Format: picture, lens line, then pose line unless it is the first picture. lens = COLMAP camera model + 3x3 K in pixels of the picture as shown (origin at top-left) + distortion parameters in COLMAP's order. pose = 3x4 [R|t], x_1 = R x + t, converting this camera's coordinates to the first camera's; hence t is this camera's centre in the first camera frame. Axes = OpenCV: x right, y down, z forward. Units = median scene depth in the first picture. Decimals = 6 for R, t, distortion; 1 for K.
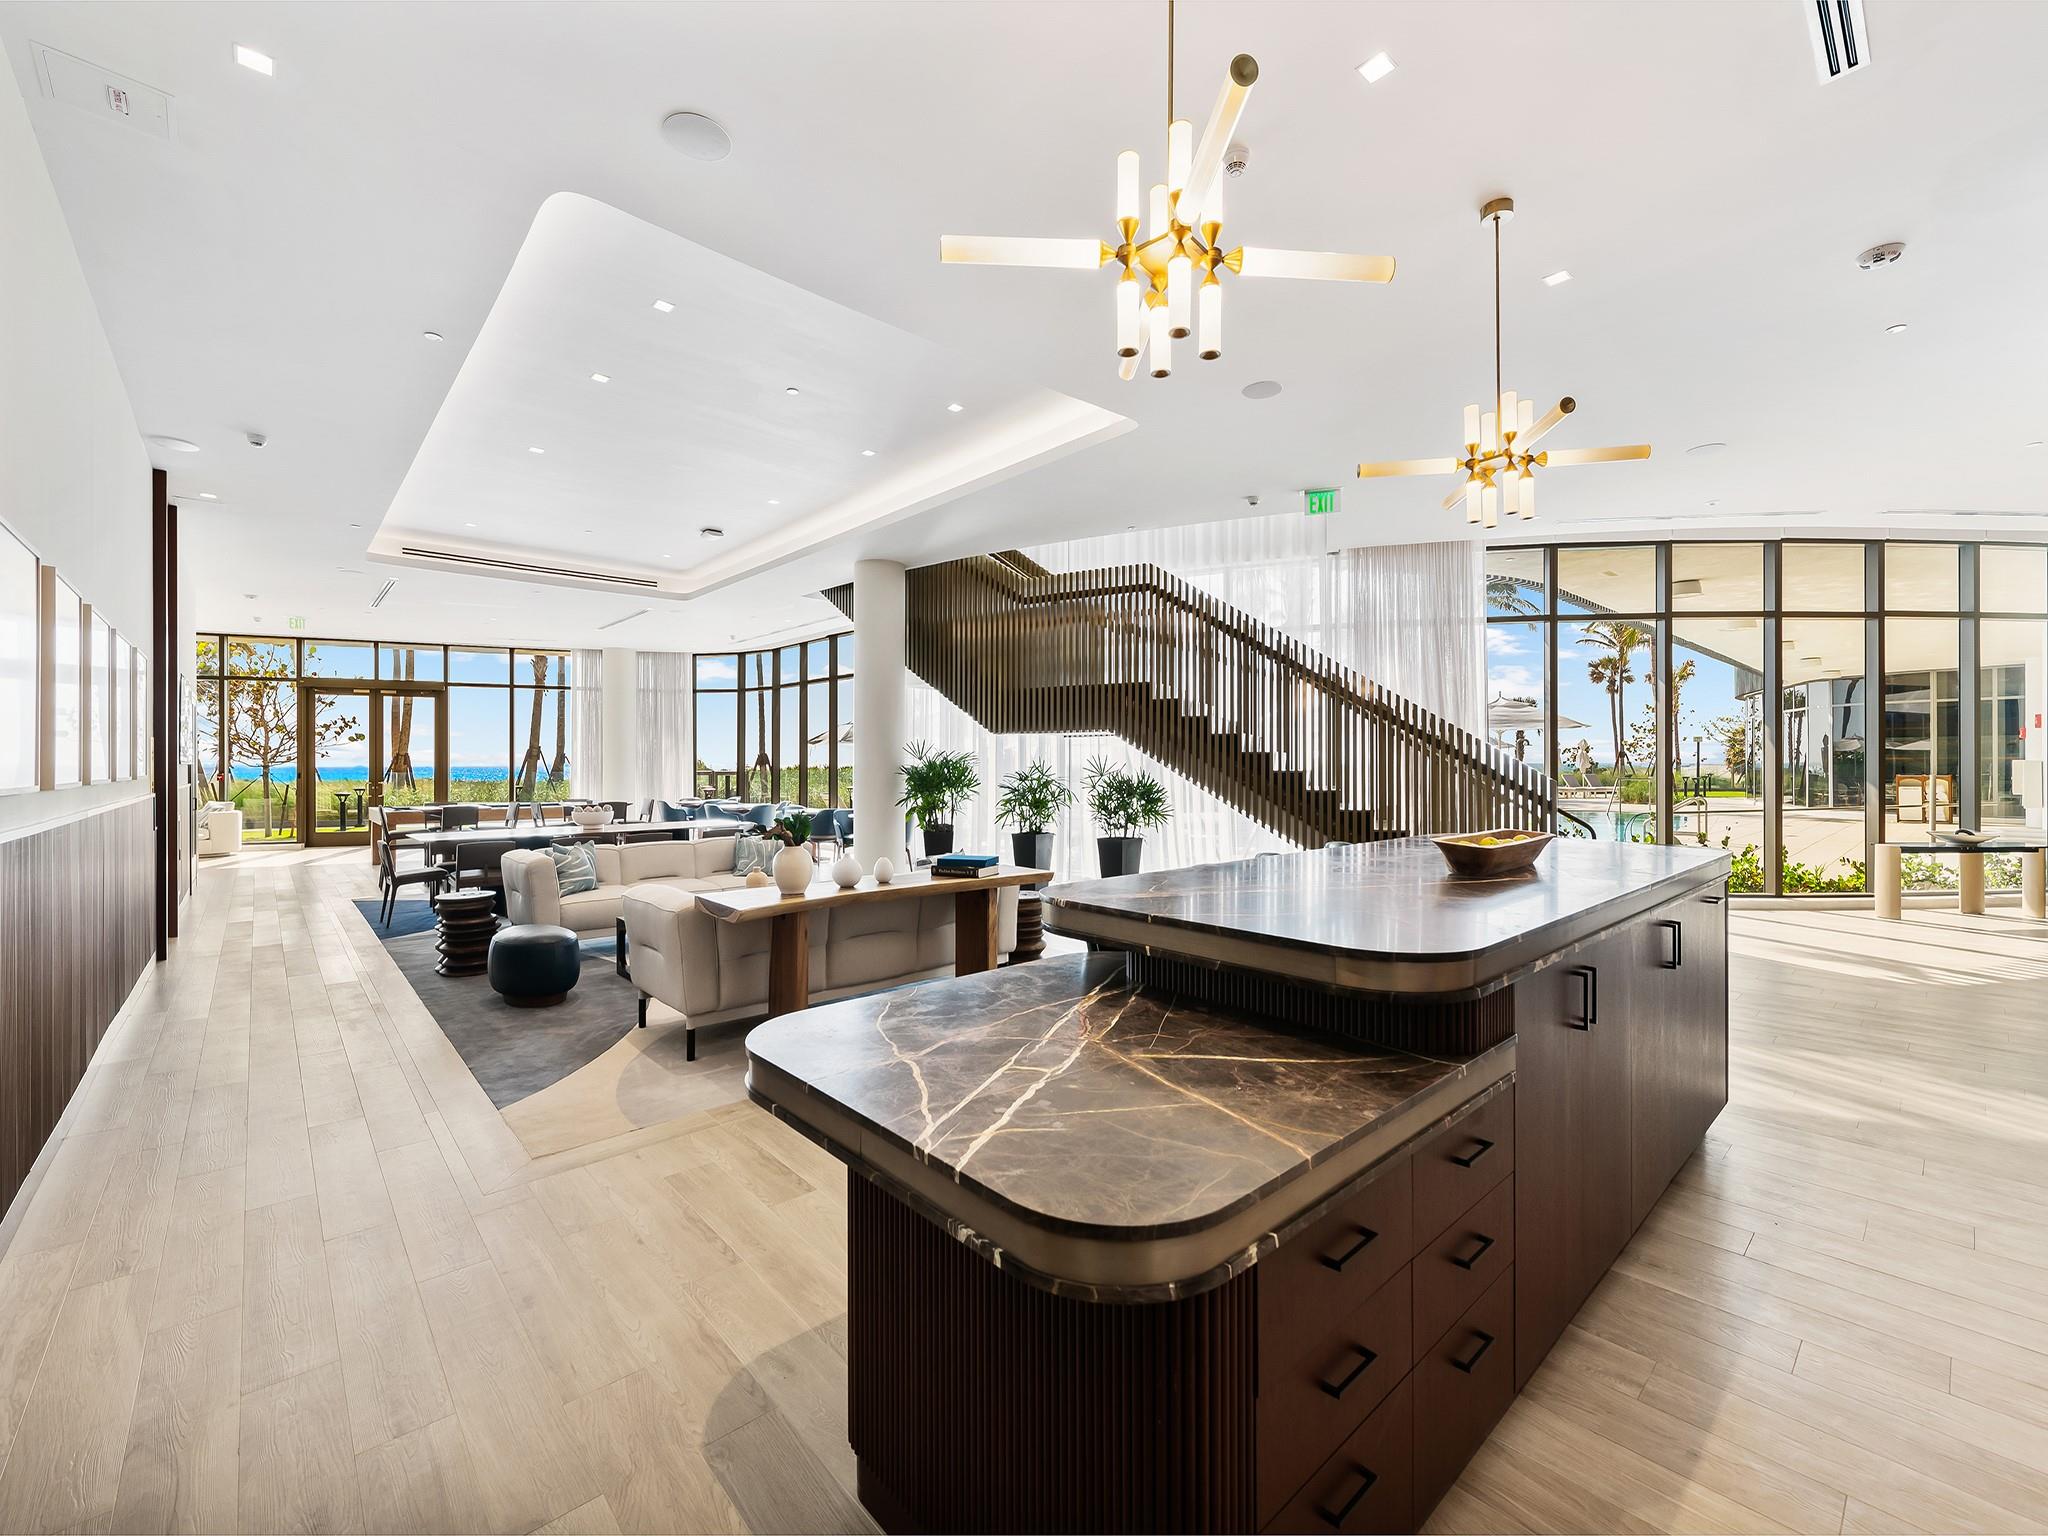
lens RADIAL K [[827.2, 0, 1024.0], [0, 827.2, 768.0], [0, 0, 1]] dist [-0.002594, -0.000278]
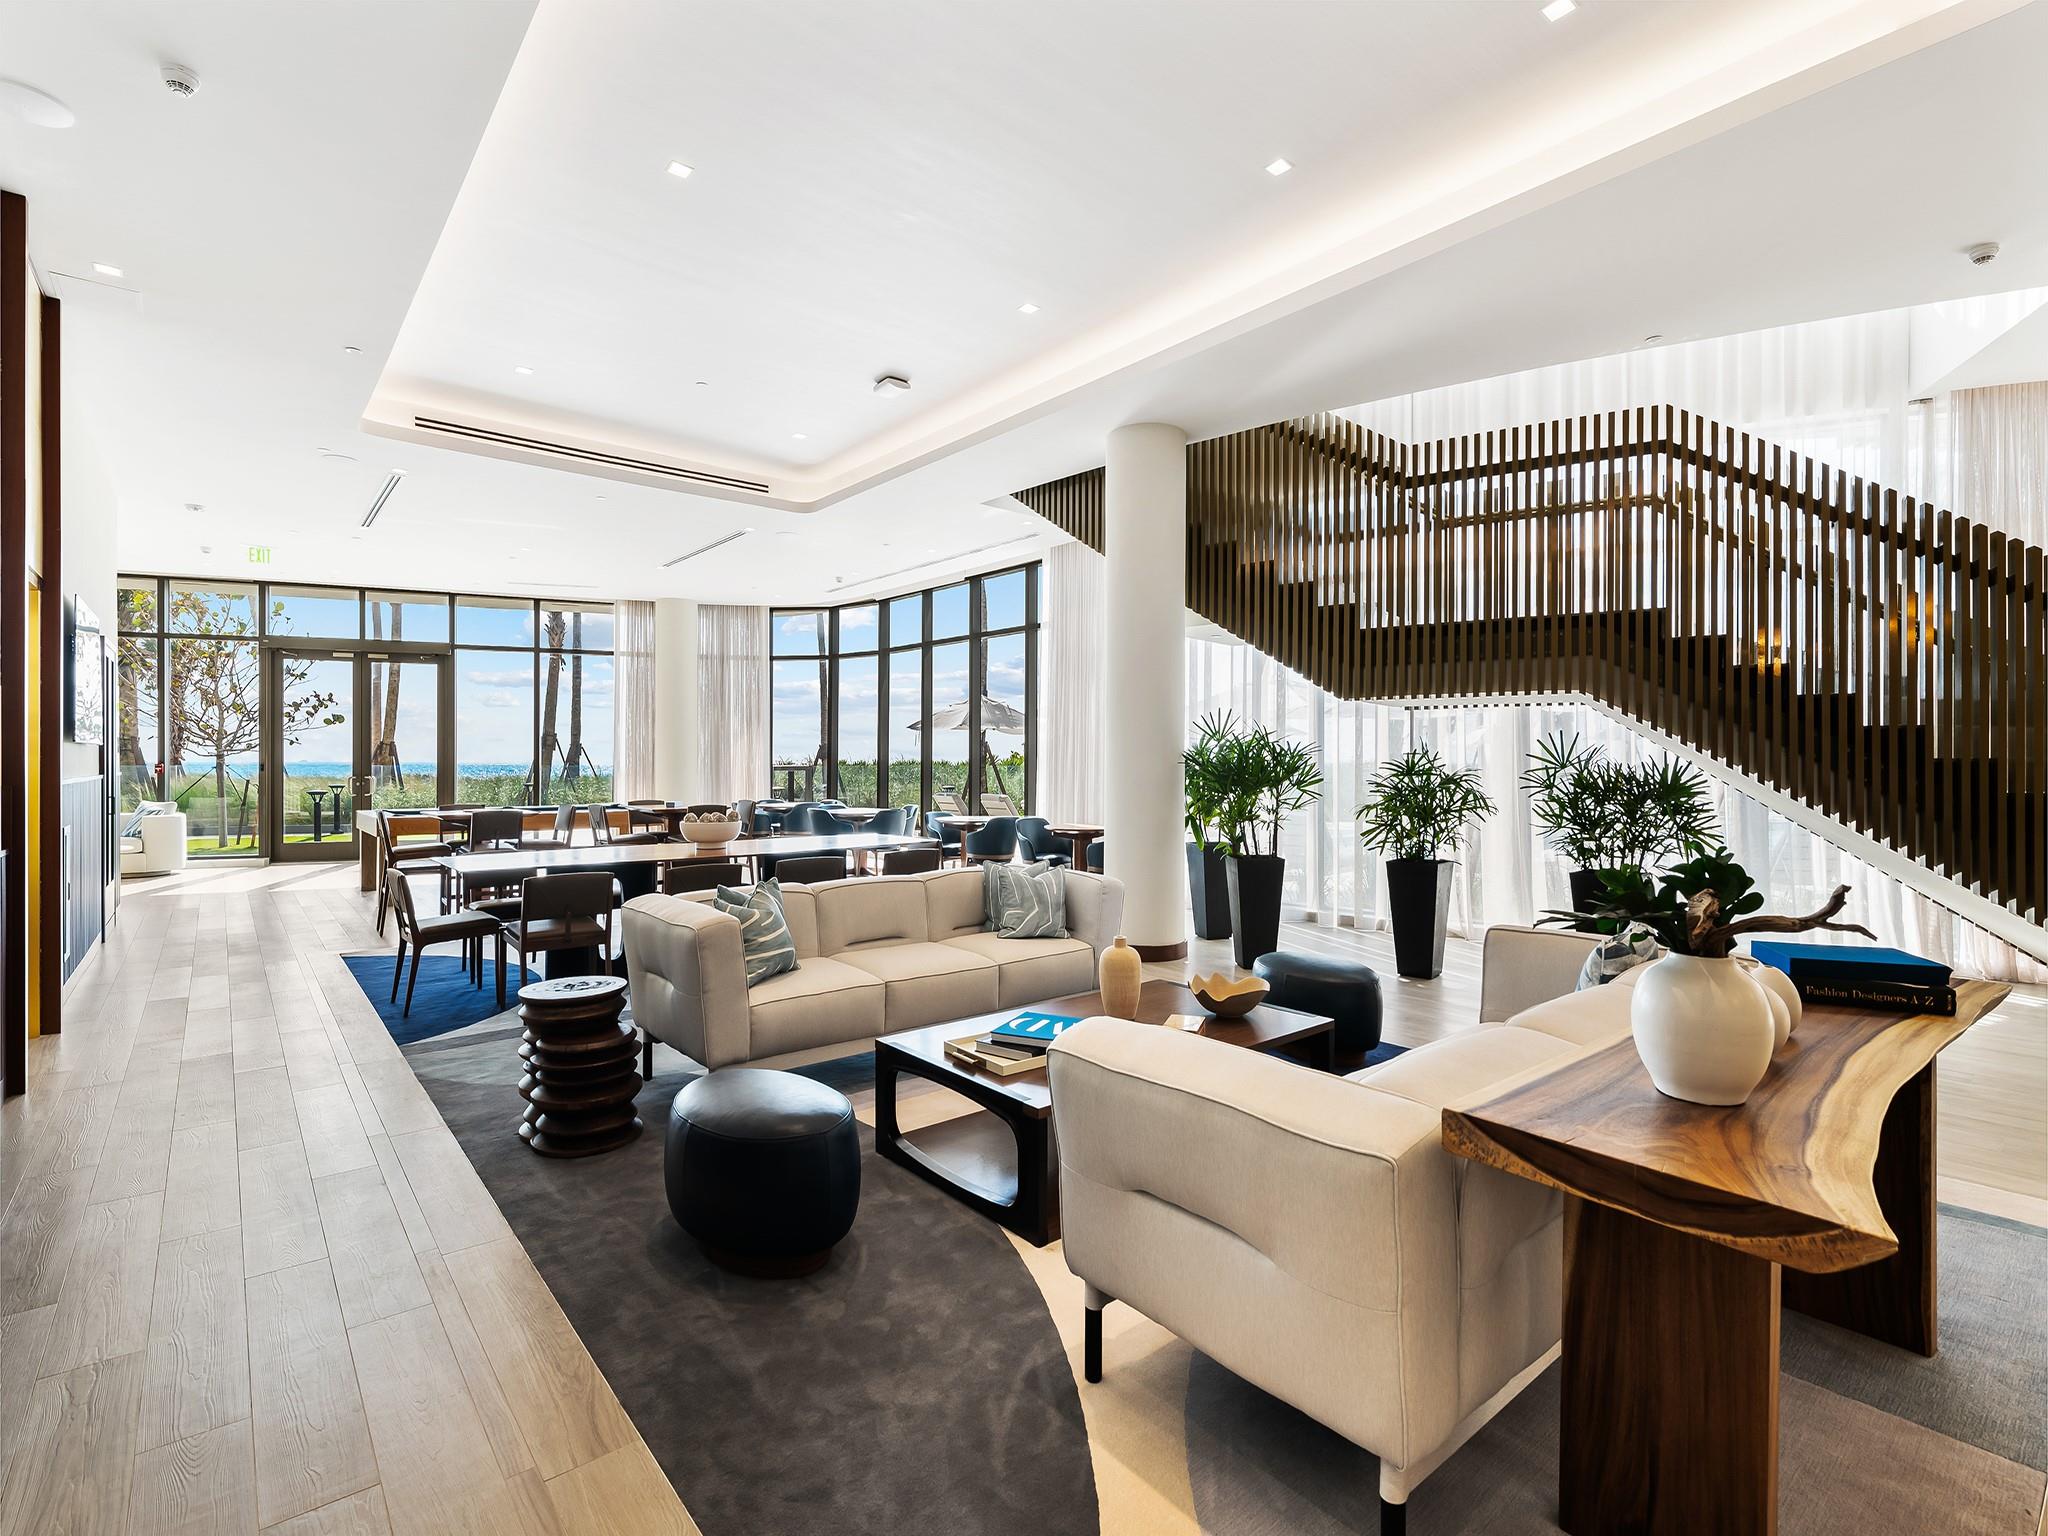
lens RADIAL K [[940.8, 0, 1024.0], [0, 940.8, 768.0], [0, 0, 1]] dist [0.002491, -0.000564]
pose [[0.999177, 0.003746, -0.040395, -0.158531], [-0.003668, 0.999991, 0.002001, 0.005759], [0.040403, -0.001851, 0.999182, 0.180356]]
